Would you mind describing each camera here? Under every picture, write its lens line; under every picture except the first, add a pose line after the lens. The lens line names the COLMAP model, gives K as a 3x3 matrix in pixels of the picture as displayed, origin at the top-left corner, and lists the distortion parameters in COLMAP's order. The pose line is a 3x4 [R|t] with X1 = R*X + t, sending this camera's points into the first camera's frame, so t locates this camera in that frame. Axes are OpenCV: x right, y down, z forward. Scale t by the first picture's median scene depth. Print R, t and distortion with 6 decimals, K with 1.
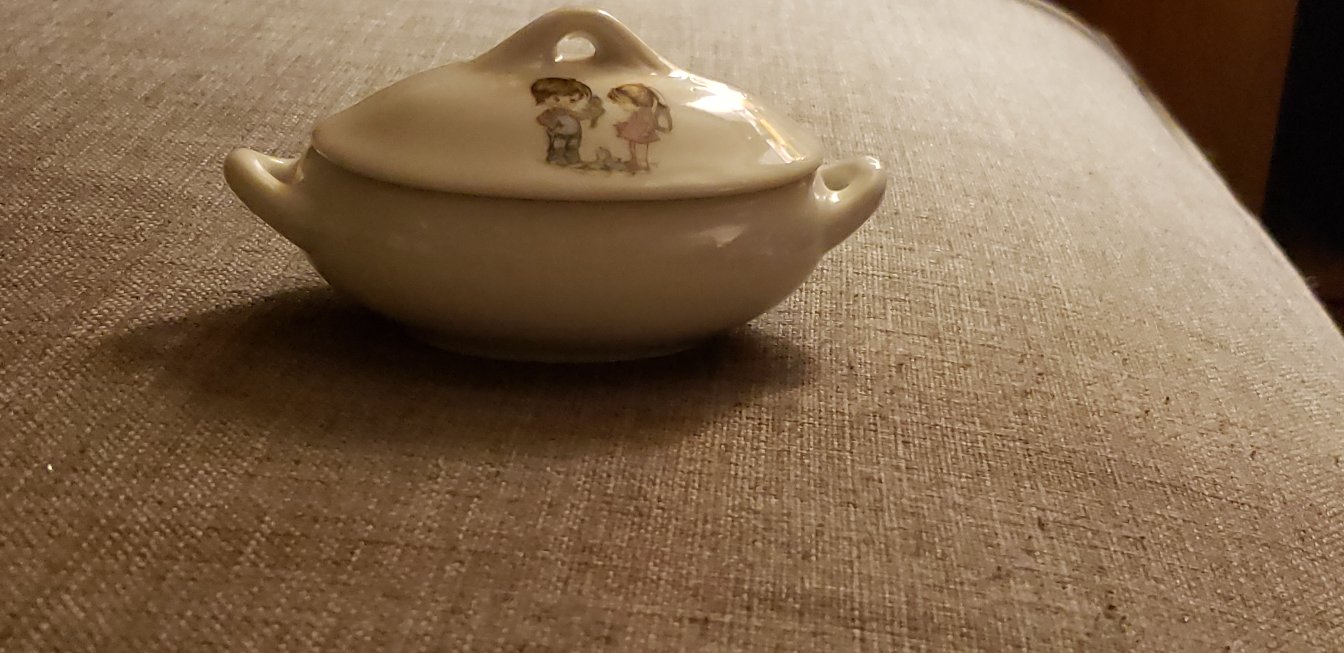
lens RADIAL K [[1838.1, 0, 672.0], [0, 1838.1, 326.5], [0, 0, 1]] dist [0.258044, -1.133307]
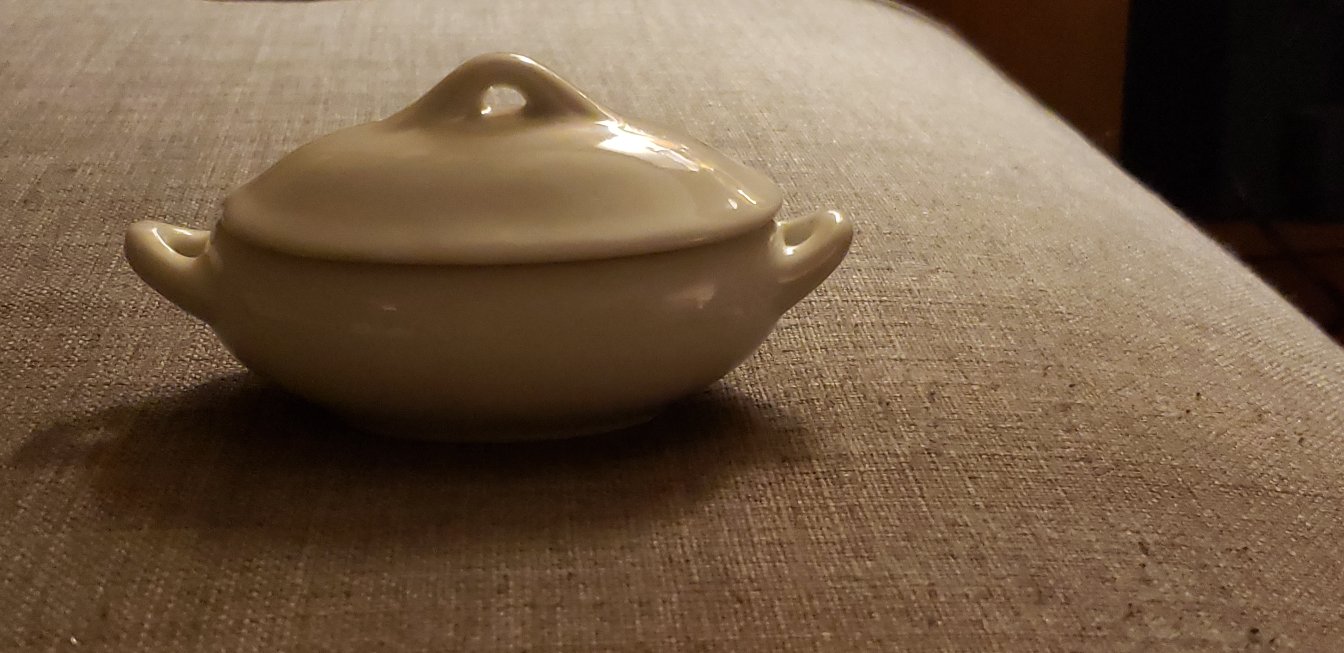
lens RADIAL K [[1838.1, 0, 672.0], [0, 1838.1, 326.5], [0, 0, 1]] dist [0.258044, -1.133307]
pose [[0.985554, -0.120956, 0.118546, -0.115276], [0.122212, 0.992498, -0.003352, -0.026694], [-0.117251, 0.017792, 0.992943, 0.078898]]
